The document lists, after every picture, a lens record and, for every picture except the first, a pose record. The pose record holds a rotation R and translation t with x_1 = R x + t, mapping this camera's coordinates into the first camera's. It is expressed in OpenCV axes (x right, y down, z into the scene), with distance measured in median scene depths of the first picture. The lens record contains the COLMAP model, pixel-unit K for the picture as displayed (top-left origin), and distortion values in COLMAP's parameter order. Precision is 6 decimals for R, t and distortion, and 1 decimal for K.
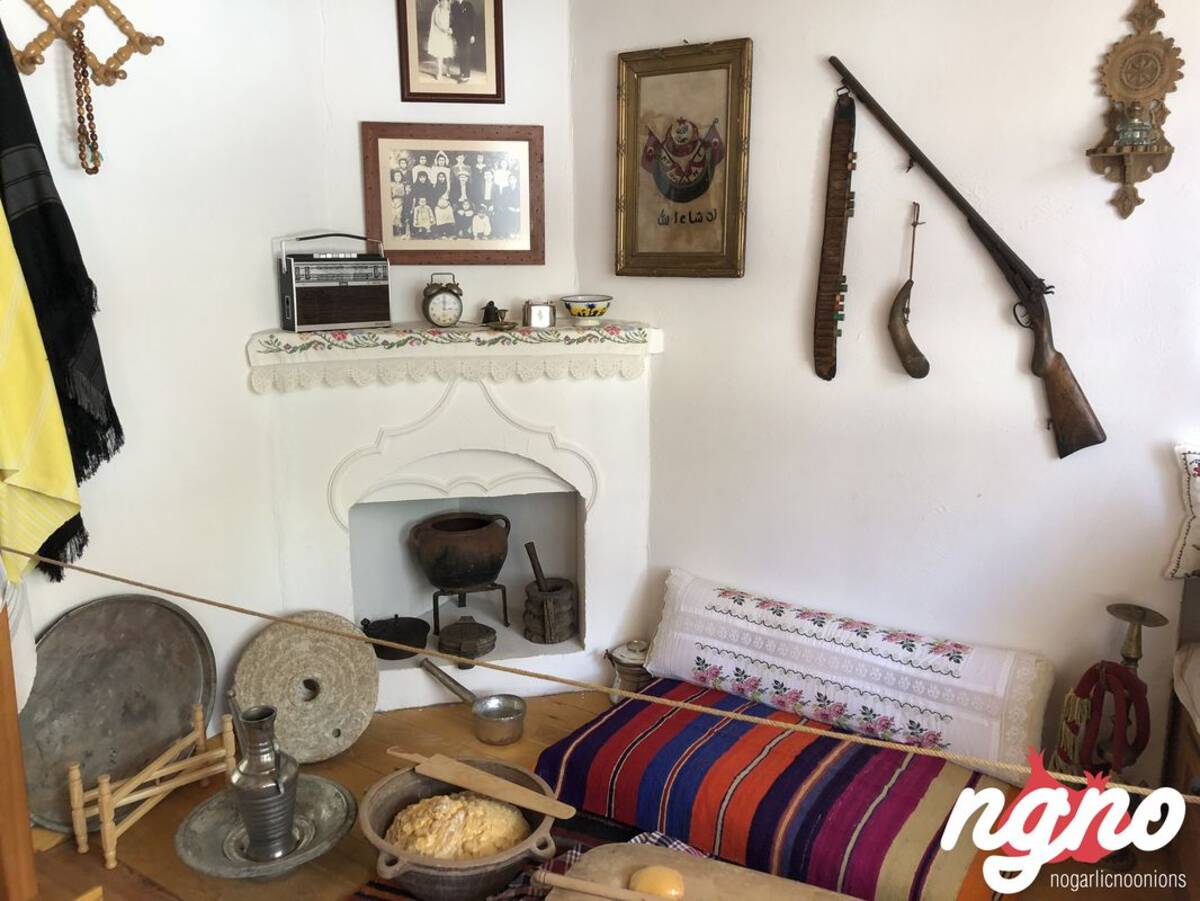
lens RADIAL K [[986.6, 0, 599.5], [0, 986.6, 436.9], [0, 0, 1]] dist [0.039558, -0.043257]
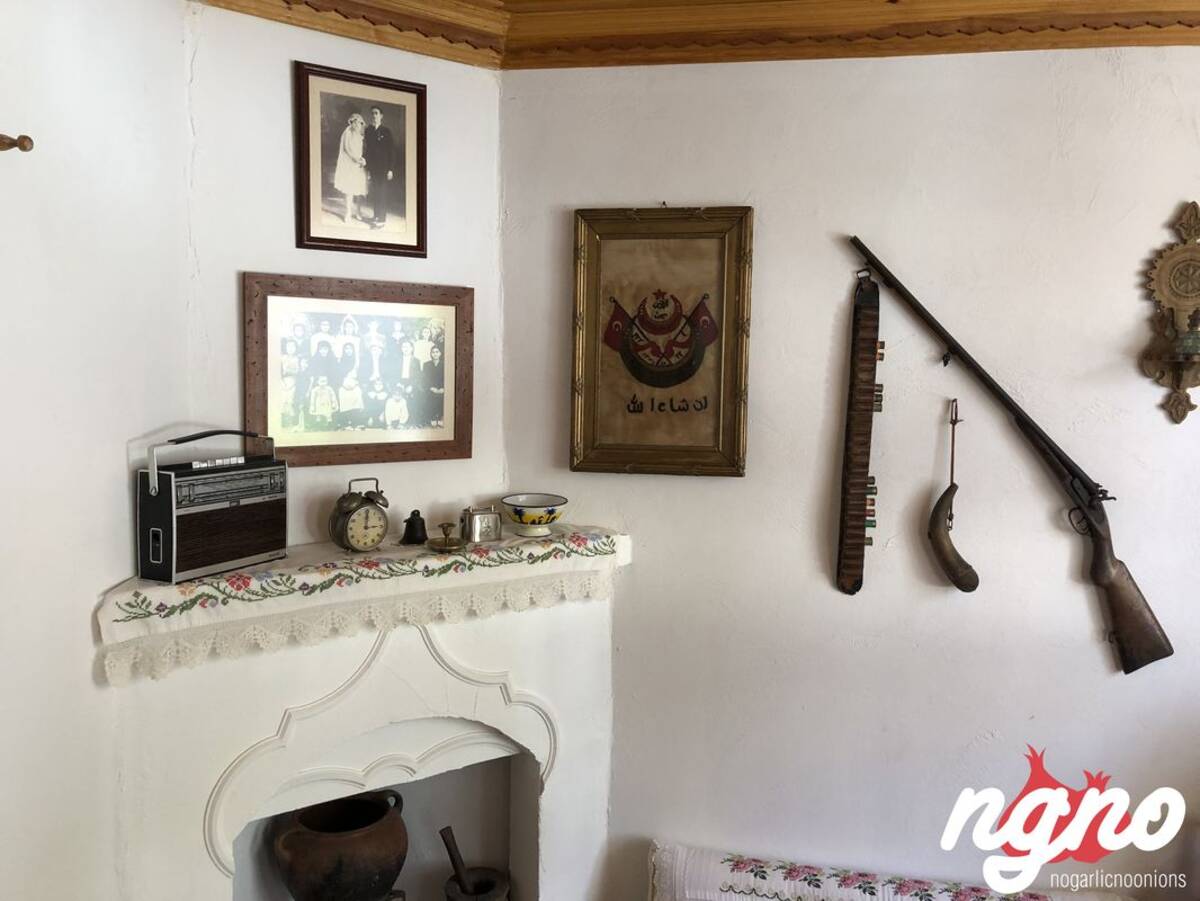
lens RADIAL K [[986.6, 0, 591.0], [0, 986.6, 438.3], [0, 0, 1]] dist [0.039558, -0.043257]
pose [[0.912365, -0.015890, 0.409069, -0.319582], [0.066310, 0.991787, -0.109369, -0.110281], [-0.403971, 0.126910, 0.905926, 0.282554]]
